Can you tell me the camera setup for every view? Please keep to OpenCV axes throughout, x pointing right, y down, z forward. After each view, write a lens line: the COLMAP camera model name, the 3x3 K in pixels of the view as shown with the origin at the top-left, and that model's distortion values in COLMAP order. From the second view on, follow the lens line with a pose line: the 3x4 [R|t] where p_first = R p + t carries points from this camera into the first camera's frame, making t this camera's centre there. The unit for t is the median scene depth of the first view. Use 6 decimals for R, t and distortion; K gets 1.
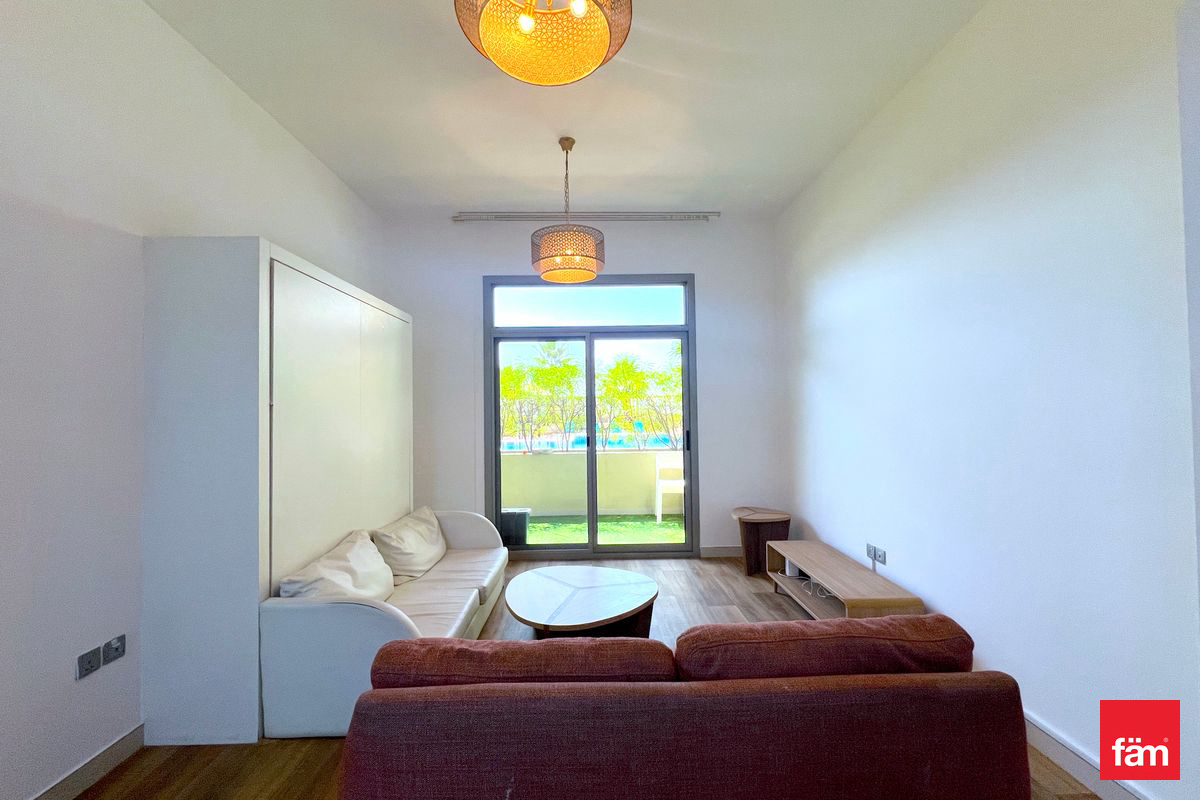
lens RADIAL K [[479.4, 0, 593.4], [0, 479.4, 405.6], [0, 0, 1]] dist [-0.002872, 0.000935]
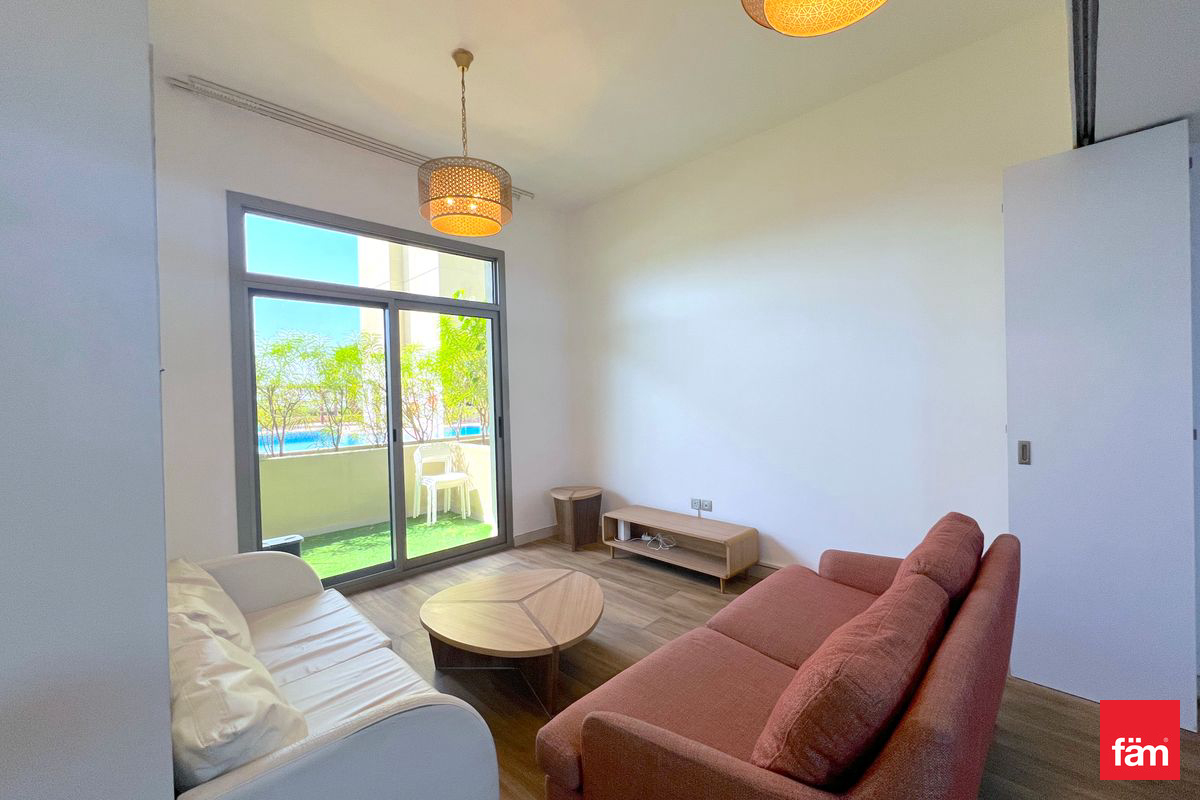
lens RADIAL K [[479.4, 0, 591.8], [0, 479.4, 402.6], [0, 0, 1]] dist [-0.002872, 0.000935]
pose [[0.724753, -0.017402, 0.688789, -0.343802], [0.010904, 0.999845, 0.013787, 0.014362], [-0.688922, -0.002482, 0.724831, 0.200686]]
